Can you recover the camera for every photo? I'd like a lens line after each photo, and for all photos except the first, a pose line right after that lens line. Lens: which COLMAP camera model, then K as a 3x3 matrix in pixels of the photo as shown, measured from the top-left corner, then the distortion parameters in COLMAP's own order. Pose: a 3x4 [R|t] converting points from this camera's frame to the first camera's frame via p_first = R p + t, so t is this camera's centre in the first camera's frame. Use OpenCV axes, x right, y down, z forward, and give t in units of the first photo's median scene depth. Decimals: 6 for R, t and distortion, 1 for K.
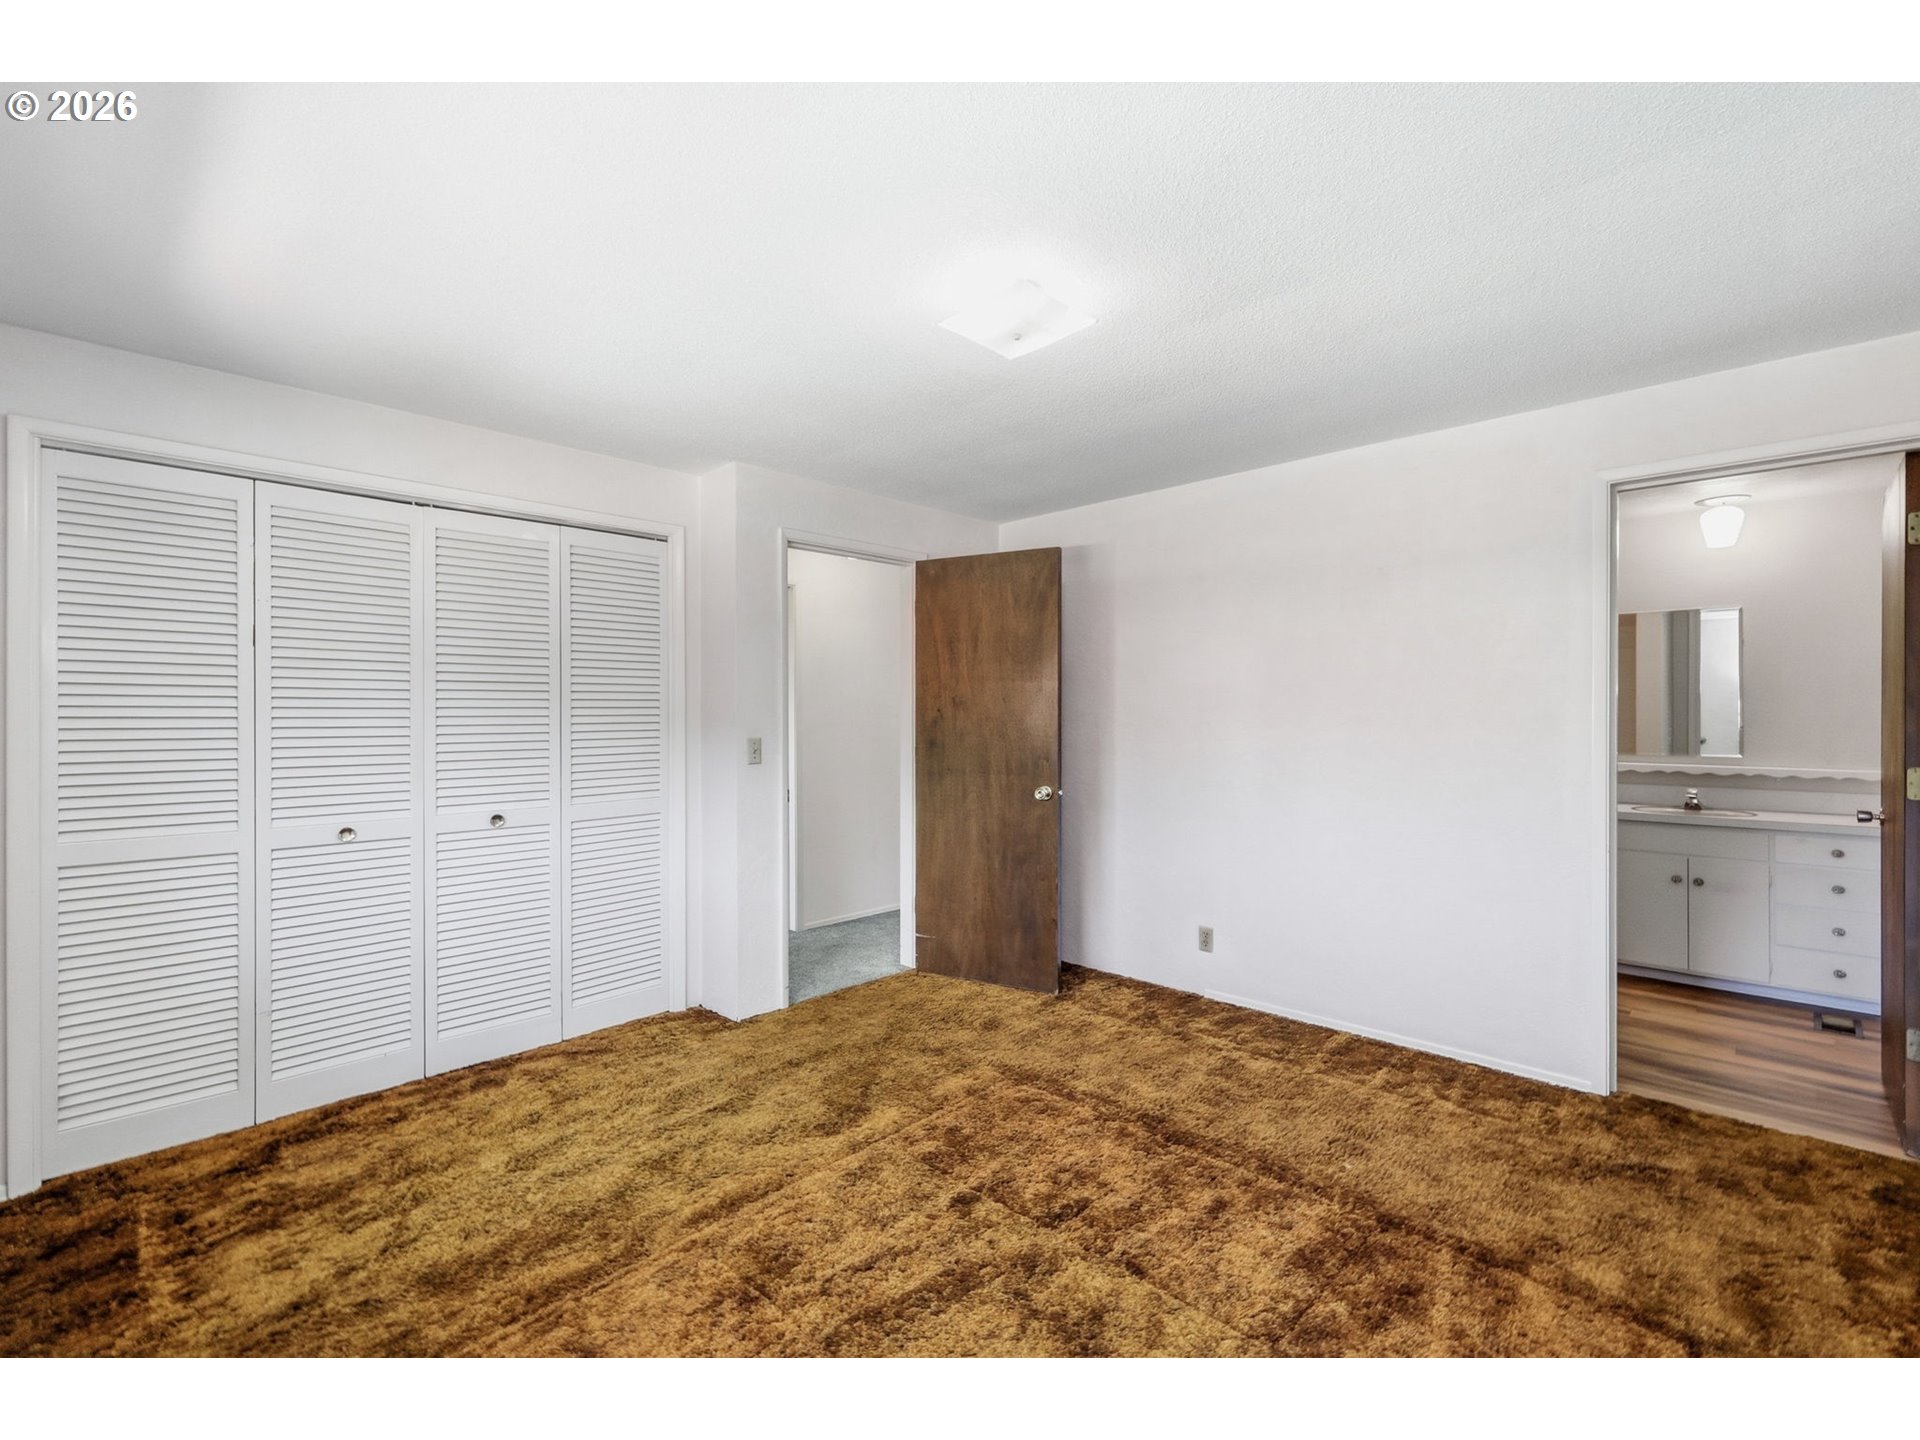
lens RADIAL K [[844.0, 0, 956.4], [0, 844.0, 722.5], [0, 0, 1]] dist [-0.001966, -0.000276]
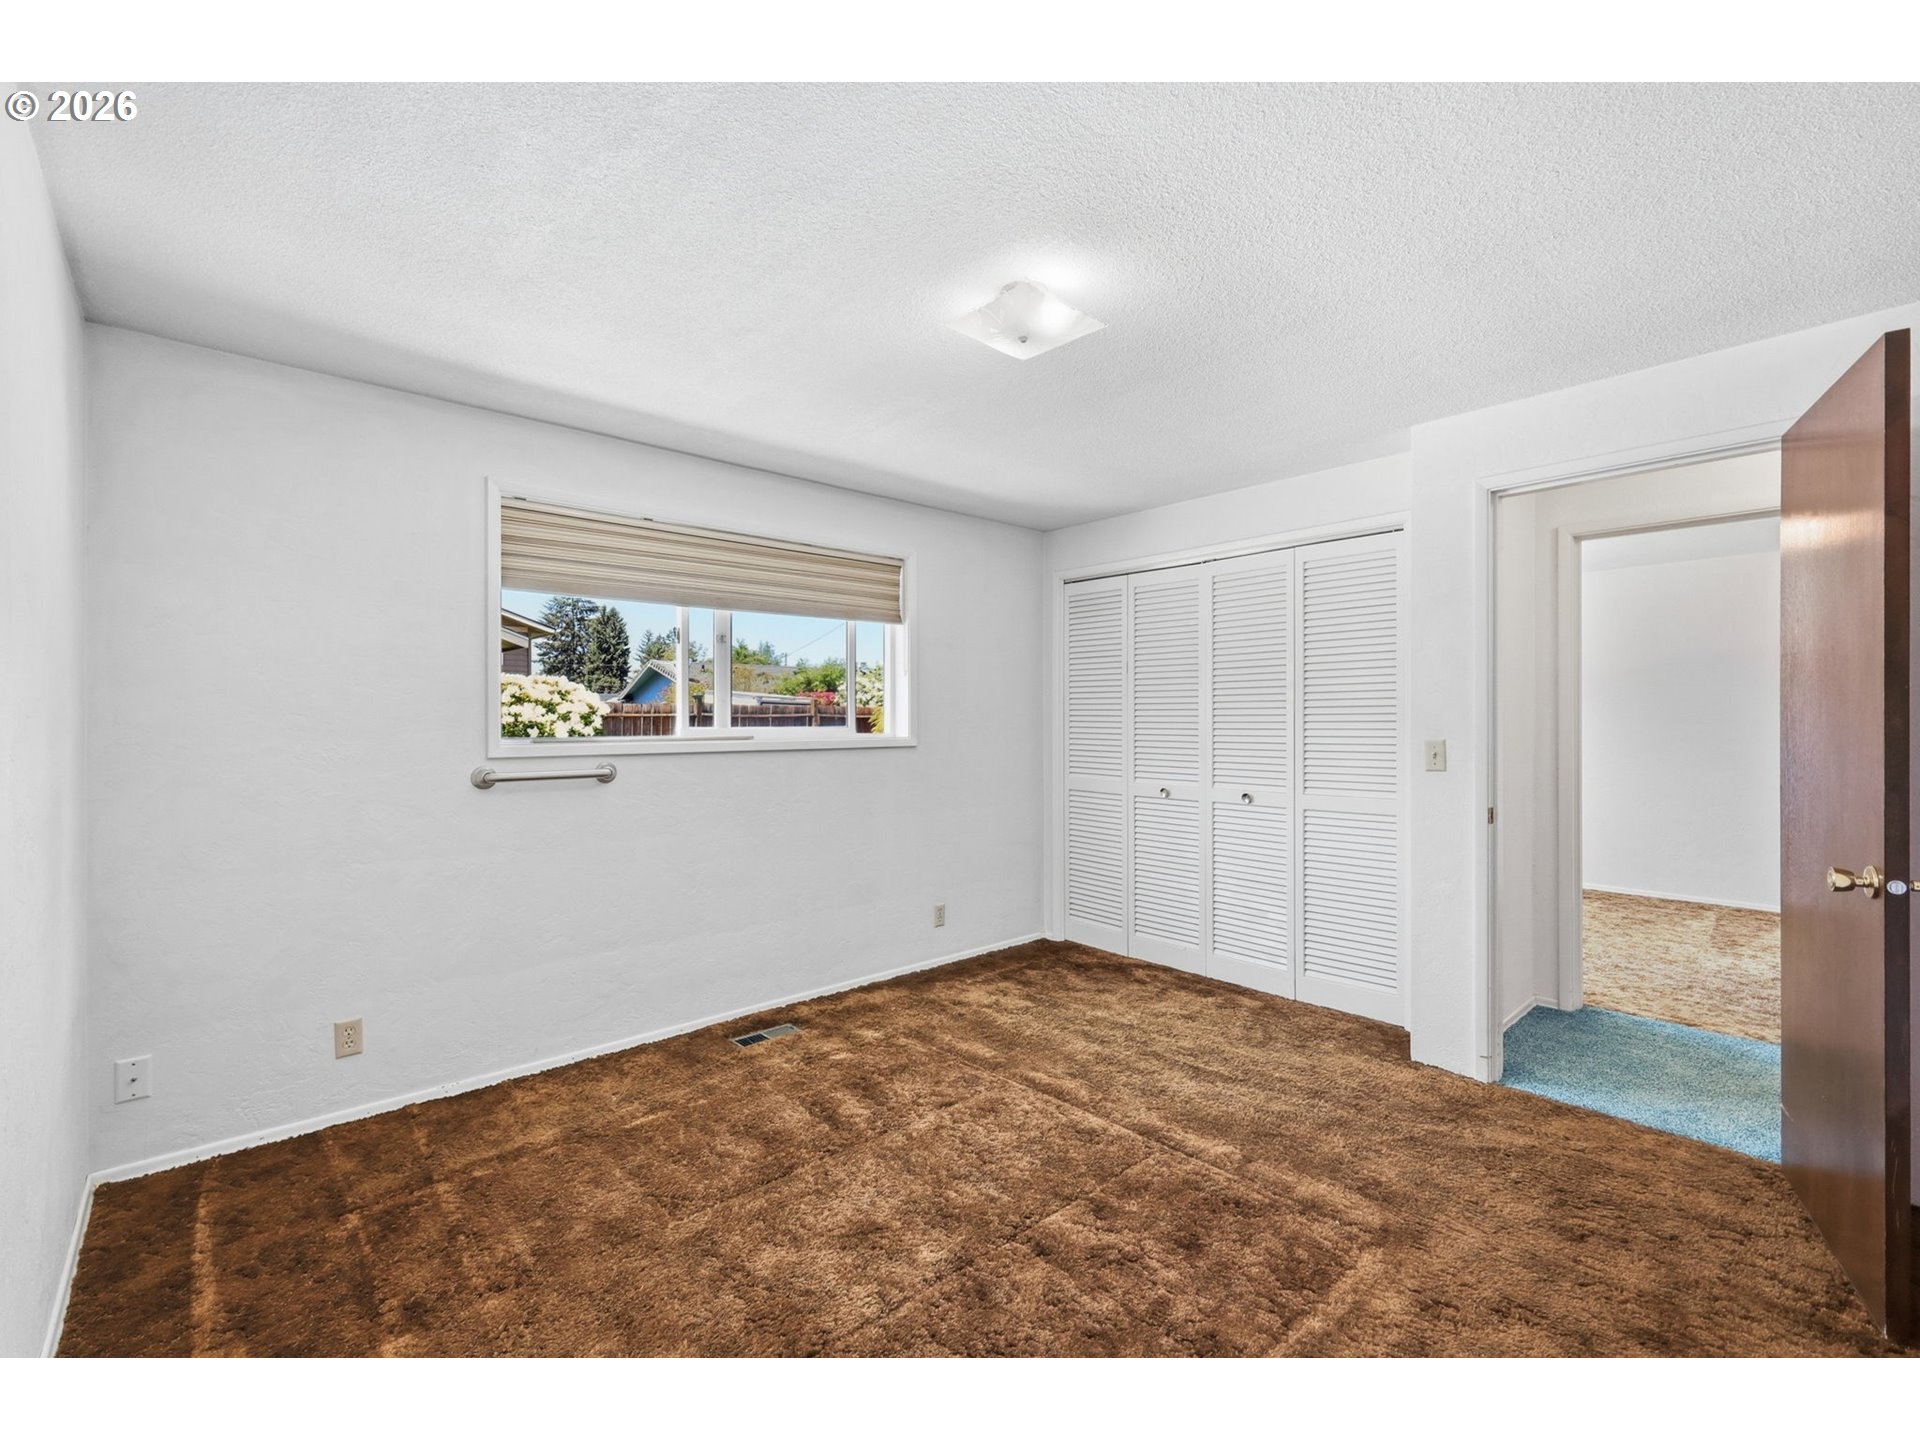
lens RADIAL K [[834.8, 0, 958.7], [0, 834.8, 715.6], [0, 0, 1]] dist [-0.001322, 0.000405]
pose [[-0.067942, 0.007934, -0.997658, 0.806287], [-0.001905, 0.999966, 0.008082, -0.017686], [0.997687, 0.002449, -0.067924, 0.730972]]
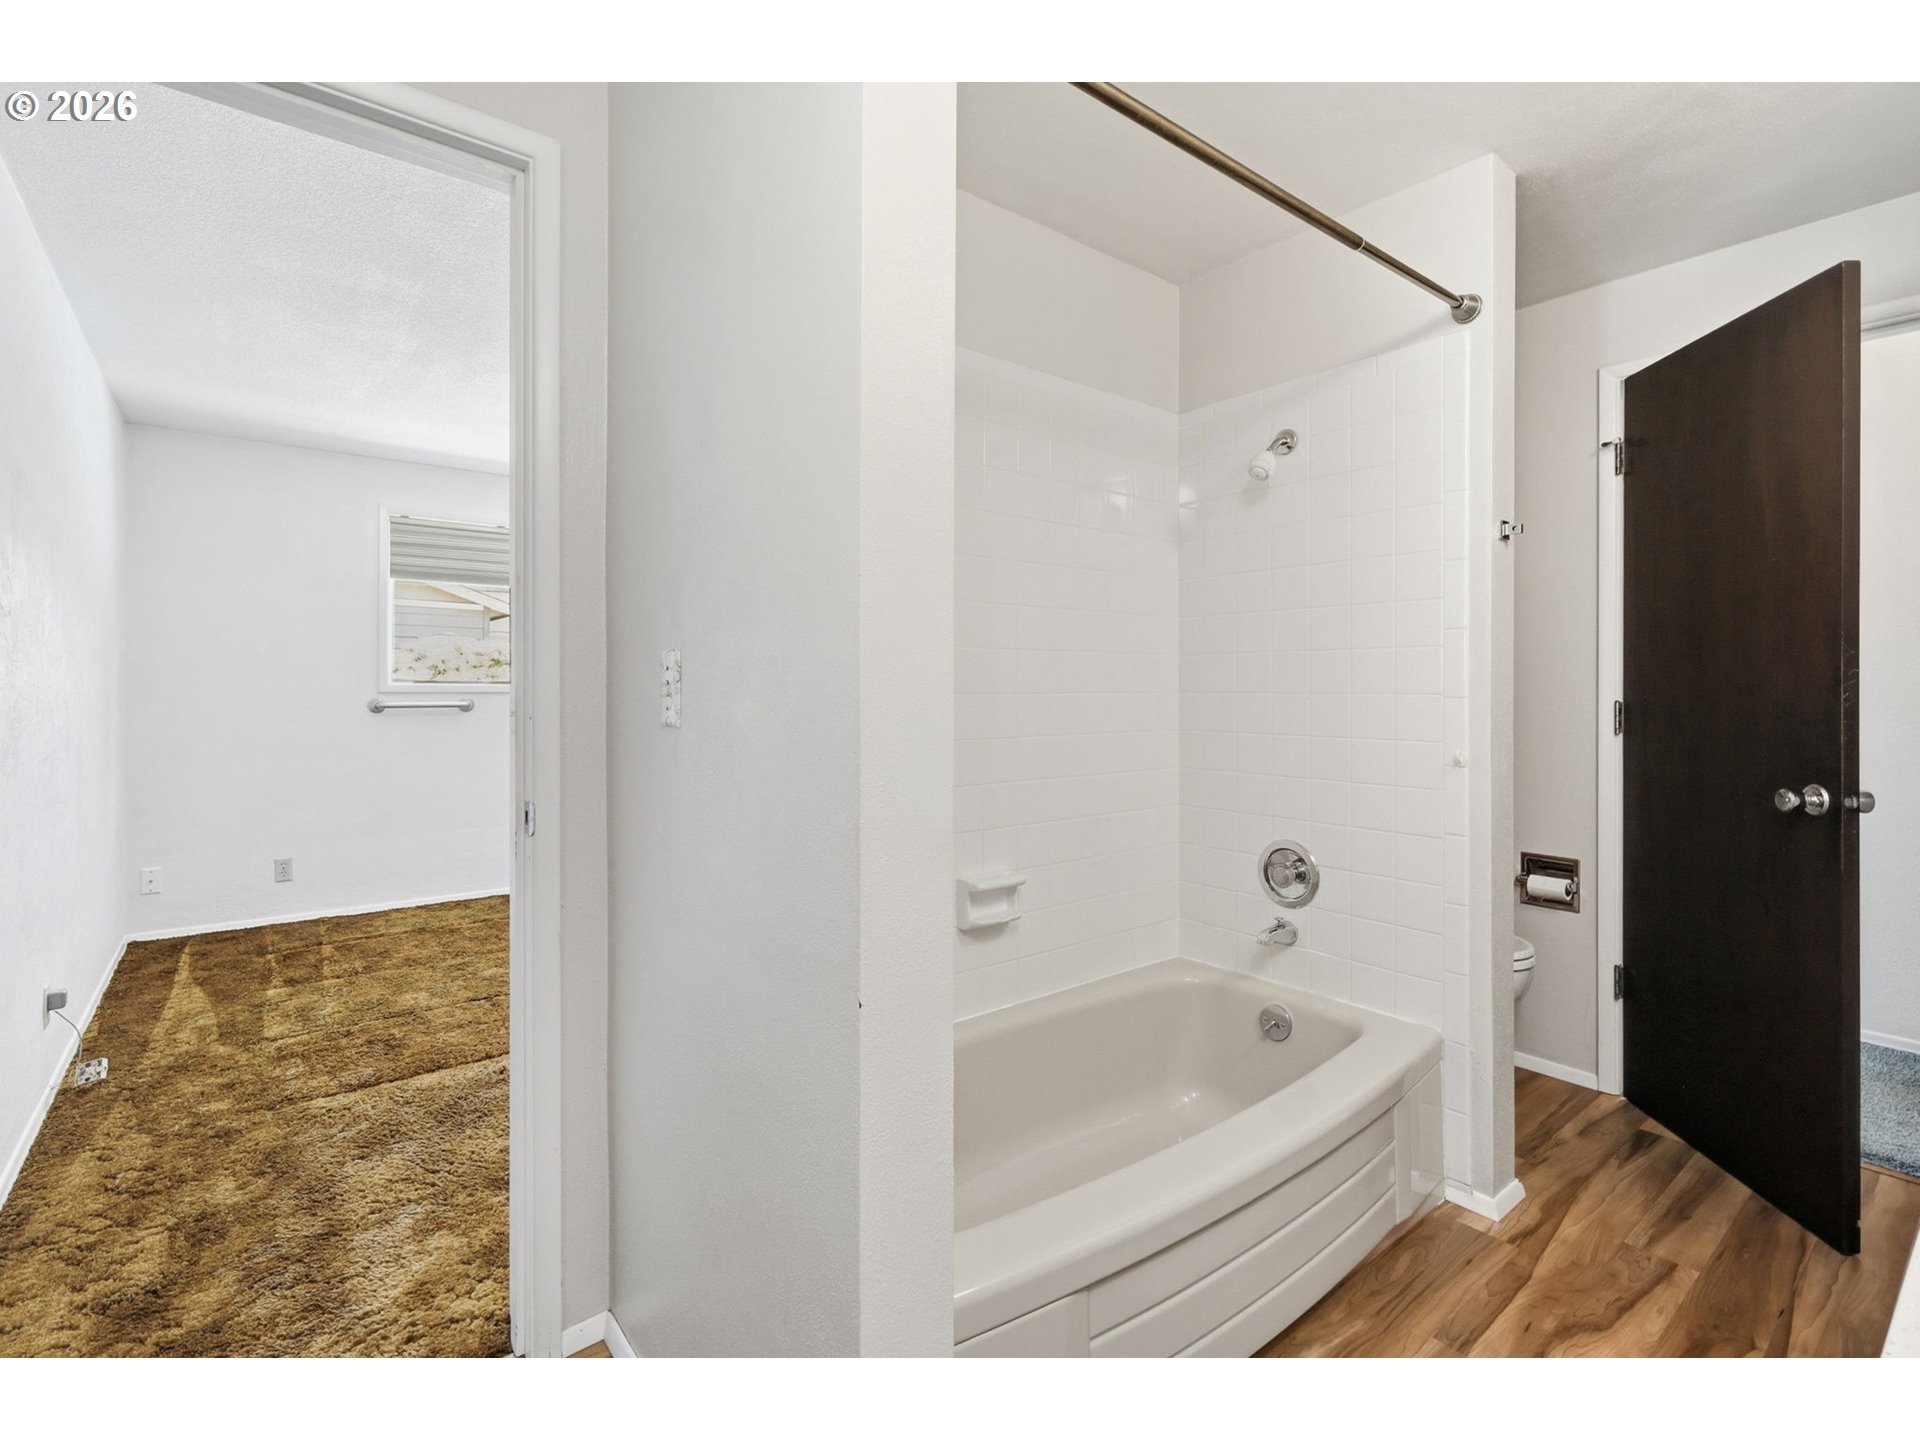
lens RADIAL K [[891.6, 0, 956.3], [0, 891.6, 682.1], [0, 0, 1]] dist [0.000565, 0.000026]
pose [[-0.133917, 0.003698, -0.990986, 1.313808], [-0.002878, 0.999987, 0.004121, 0.016669], [0.990988, 0.003404, -0.133905, 1.366551]]
